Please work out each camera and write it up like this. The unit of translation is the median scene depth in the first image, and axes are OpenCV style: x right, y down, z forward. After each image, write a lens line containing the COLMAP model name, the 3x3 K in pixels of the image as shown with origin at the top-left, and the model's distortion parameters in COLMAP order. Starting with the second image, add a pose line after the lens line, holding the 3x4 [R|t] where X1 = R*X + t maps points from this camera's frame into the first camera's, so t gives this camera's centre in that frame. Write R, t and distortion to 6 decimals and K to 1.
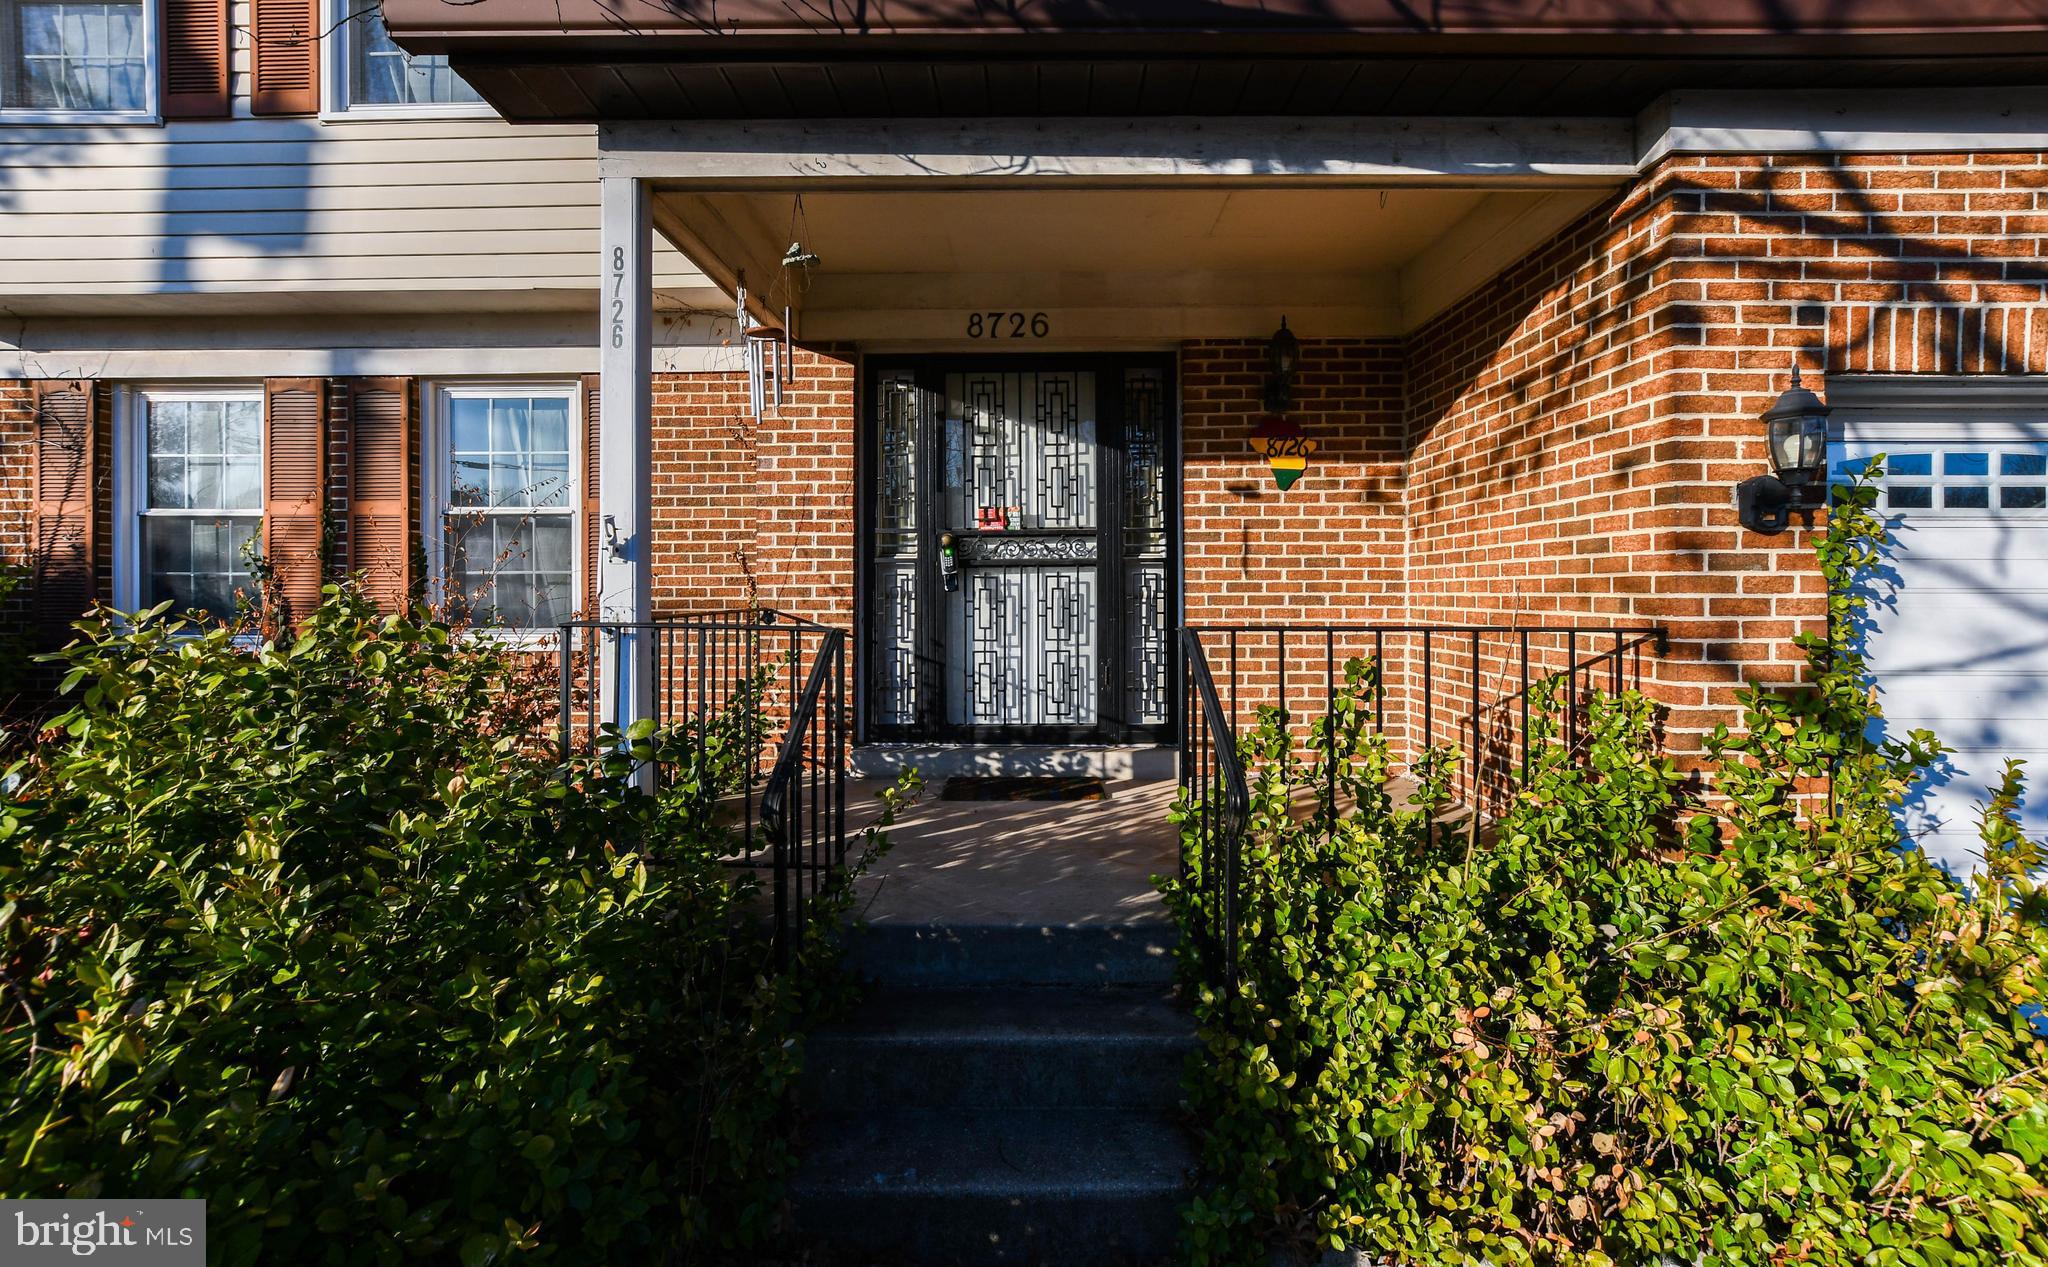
lens RADIAL K [[866.0, 0, 1022.3], [0, 866.0, 588.6], [0, 0, 1]] dist [-0.004010, 0.000384]
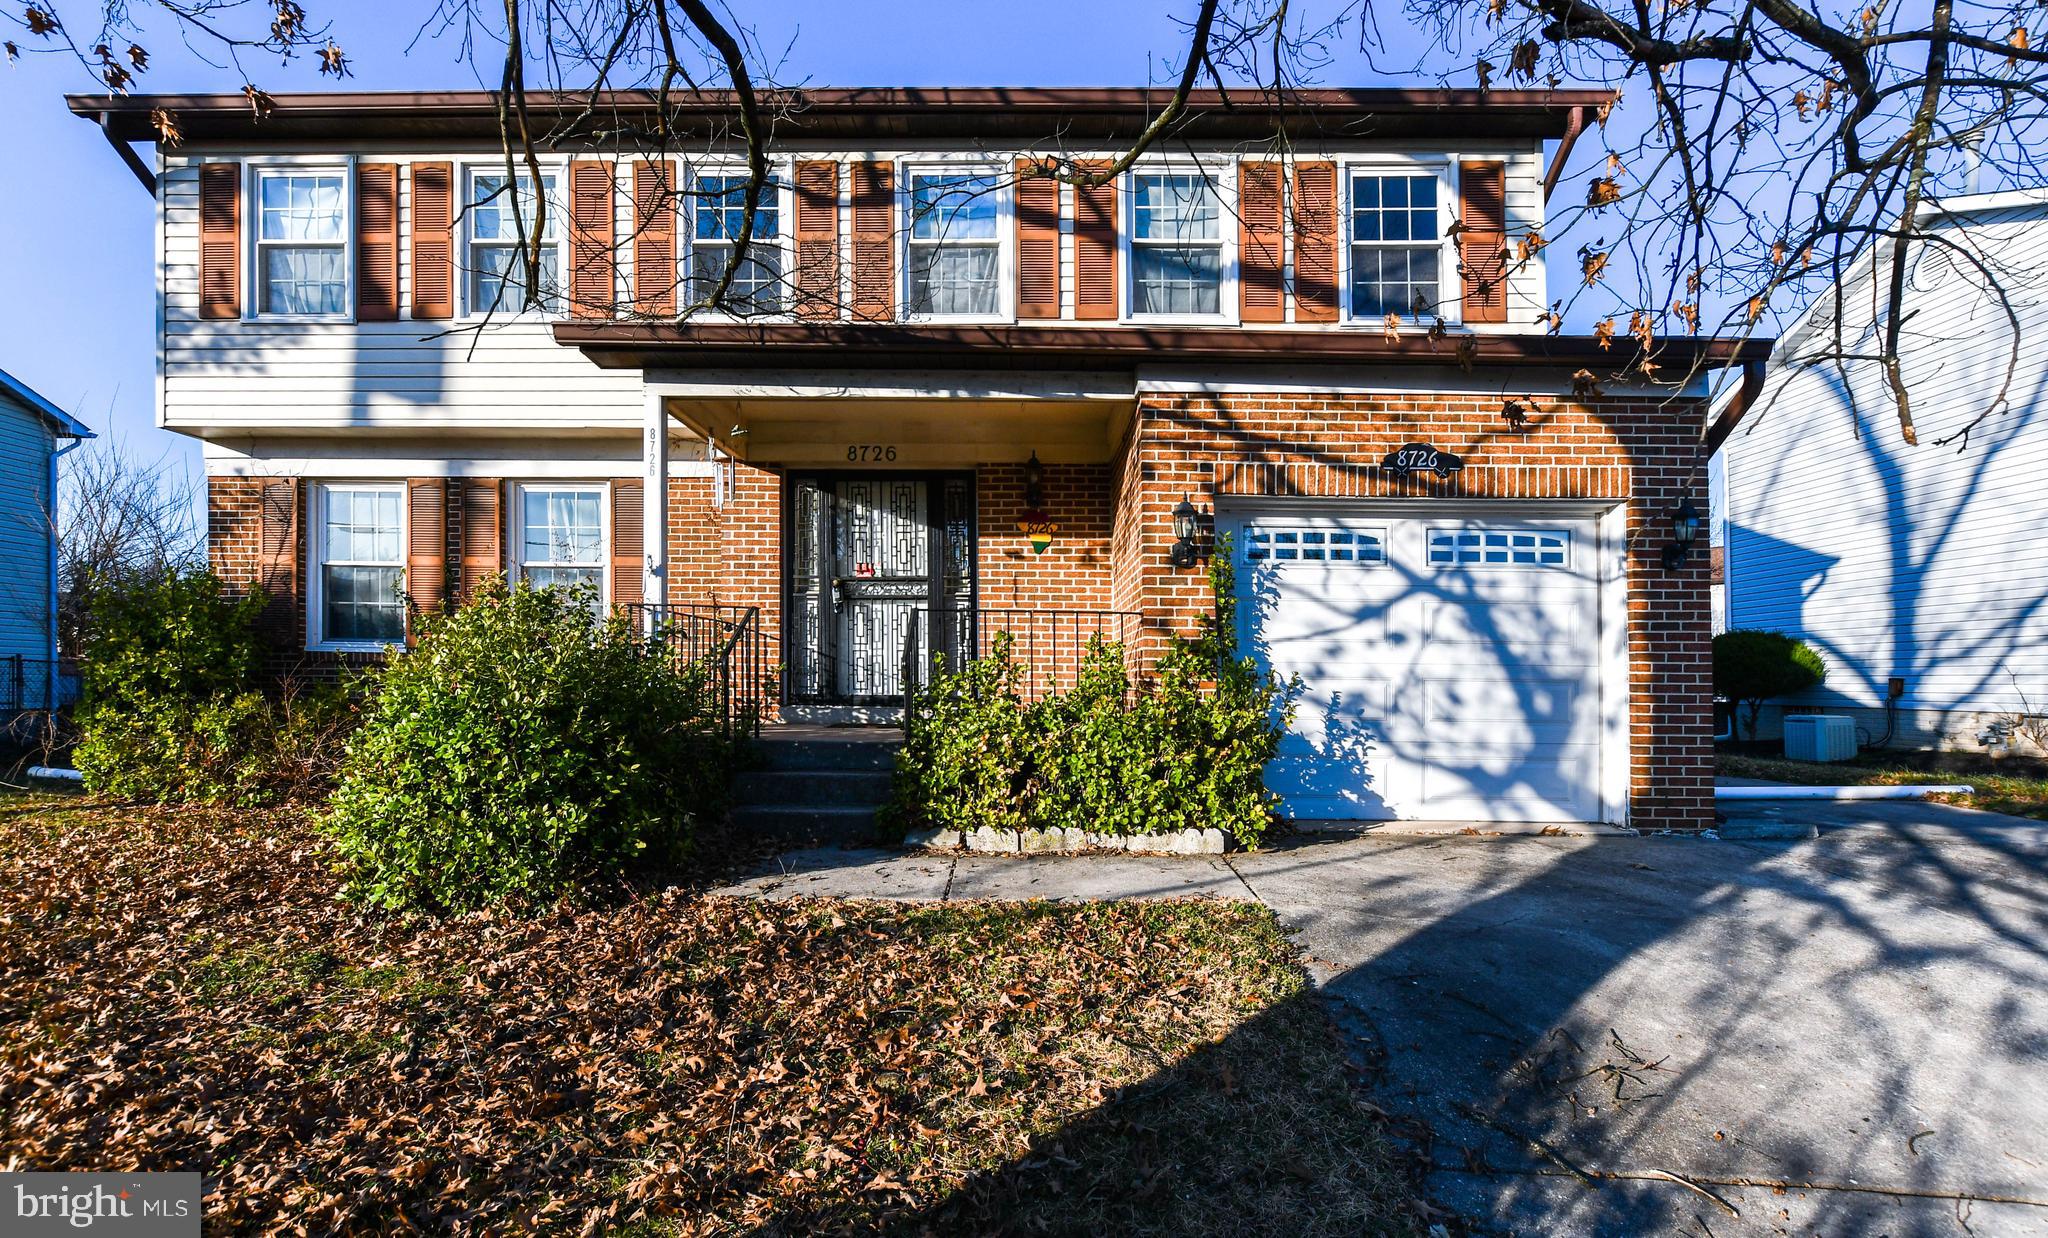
lens RADIAL K [[885.6, 0, 1020.5], [0, 885.6, 678.0], [0, 0, 1]] dist [0.000588, -0.008213]
pose [[0.999847, 0.008868, 0.015107, 0.243612], [-0.008861, 0.999961, -0.000545, 0.126115], [-0.015112, 0.000411, 0.999886, -0.706943]]
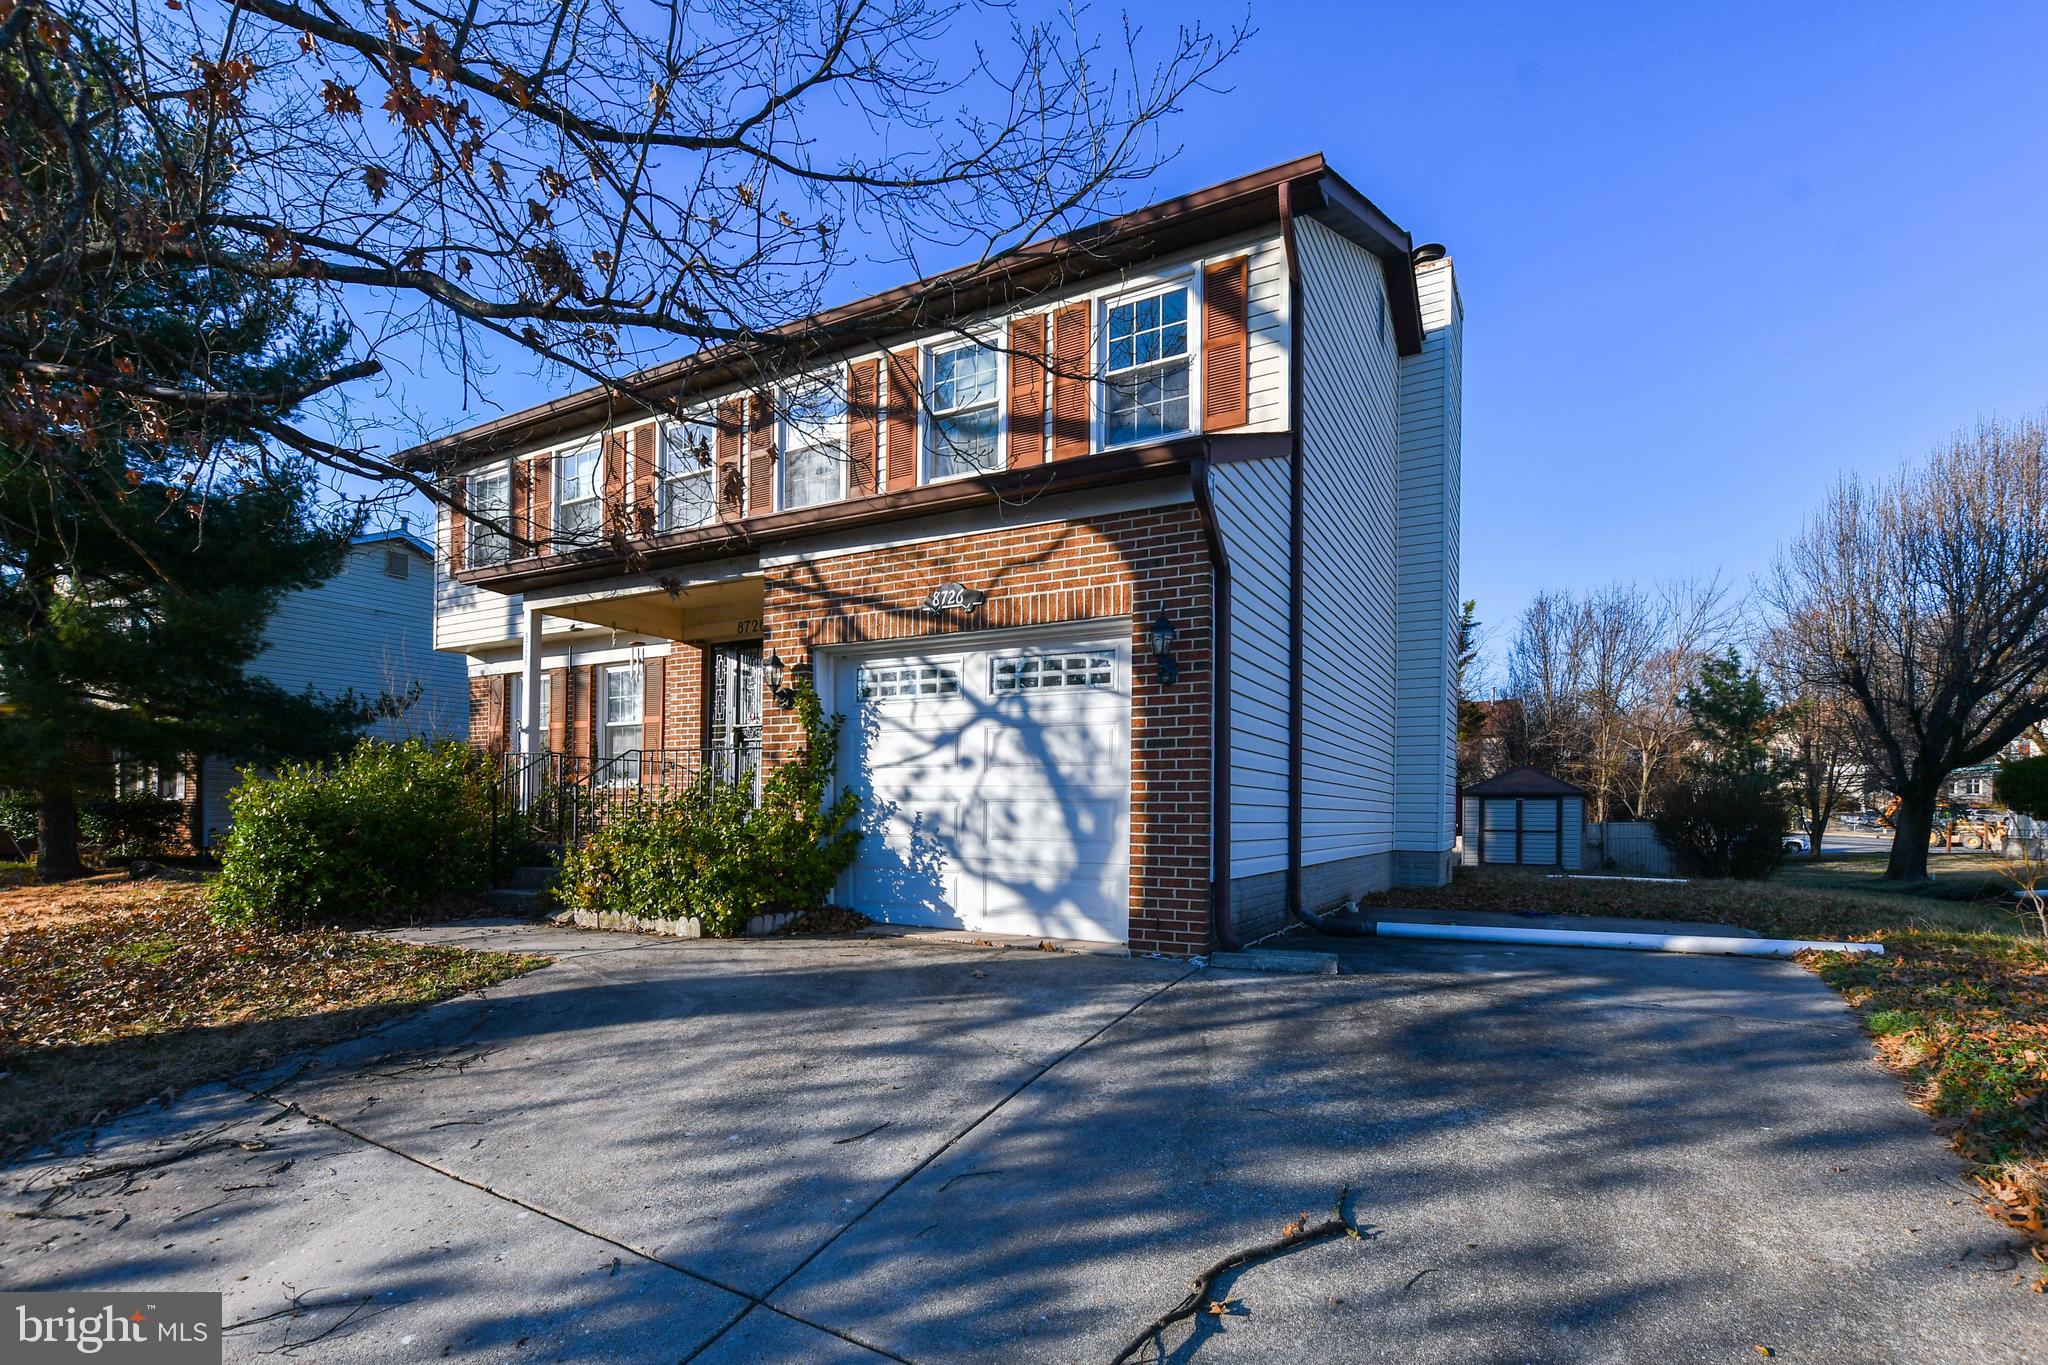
lens RADIAL K [[908.4, 0, 1105.8], [0, 908.4, 814.3], [0, 0, 1]] dist [-0.016449, 0.000165]
pose [[0.904375, 0.007964, -0.426664, 1.683817], [-0.004995, 0.999955, 0.008078, 0.132483], [0.426709, -0.005174, 0.904374, -0.627354]]
